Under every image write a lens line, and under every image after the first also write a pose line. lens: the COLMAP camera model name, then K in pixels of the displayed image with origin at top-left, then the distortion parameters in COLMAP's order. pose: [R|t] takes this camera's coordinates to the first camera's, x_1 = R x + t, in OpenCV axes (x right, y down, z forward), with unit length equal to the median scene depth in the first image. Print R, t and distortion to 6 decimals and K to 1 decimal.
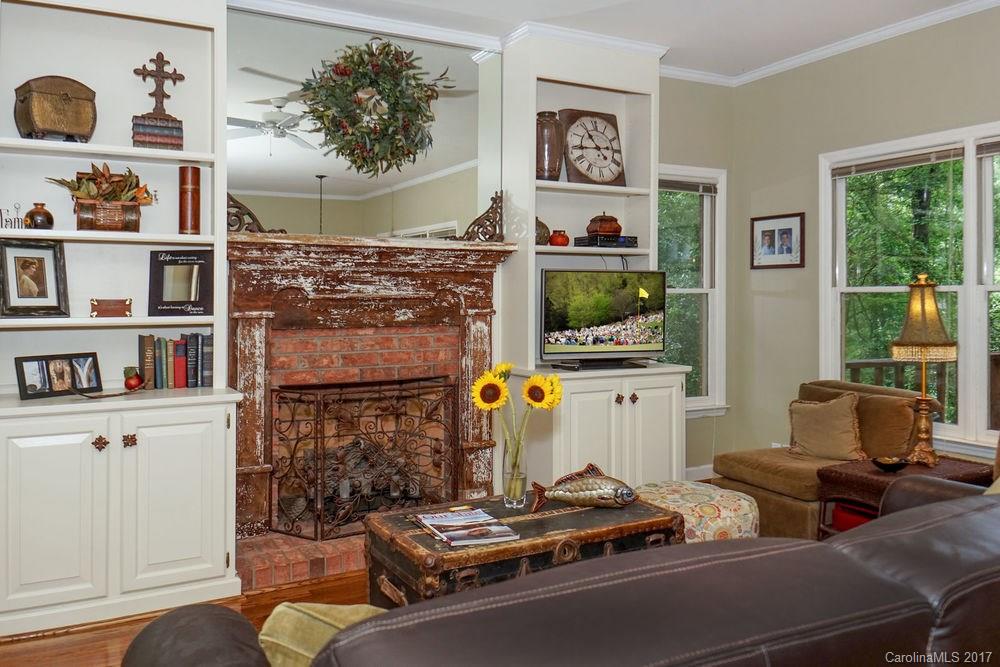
lens RADIAL K [[800.5, 0, 499.7], [0, 800.5, 291.7], [0, 0, 1]] dist [-0.001324, -0.000332]
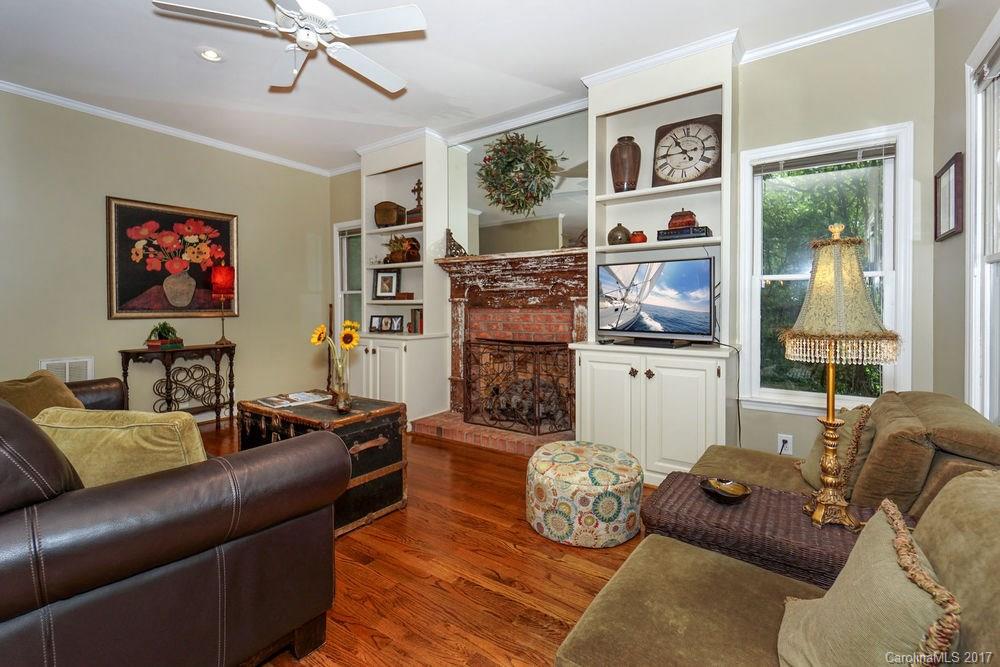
lens RADIAL K [[454.5, 0, 498.1], [0, 454.5, 307.5], [0, 0, 1]] dist [-0.002610, -0.000262]
pose [[0.426672, 0.001574, -0.904405, 0.674109], [0.002556, 0.999992, 0.002946, 0.040614], [0.904403, -0.003569, 0.426665, 0.567903]]
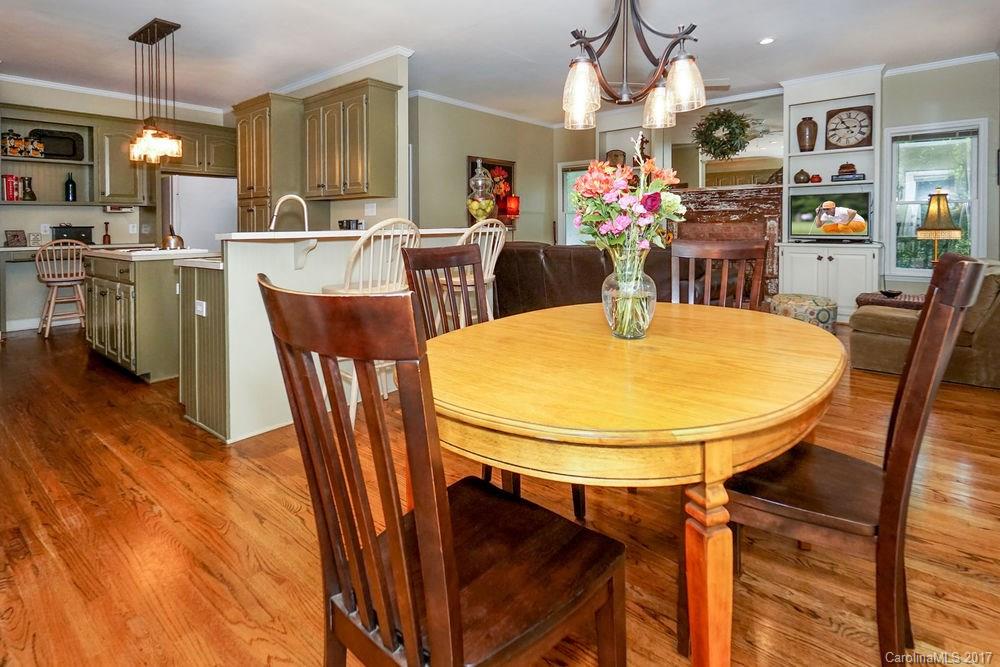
lens RADIAL K [[516.6, 0, 501.7], [0, 516.6, 234.8], [0, 0, 1]] dist [-0.001938, -0.000175]
pose [[0.345978, 0.016690, -0.938094, 1.122921], [0.010925, 0.999702, 0.021816, 0.040146], [0.938179, -0.017796, 0.345693, -0.202114]]
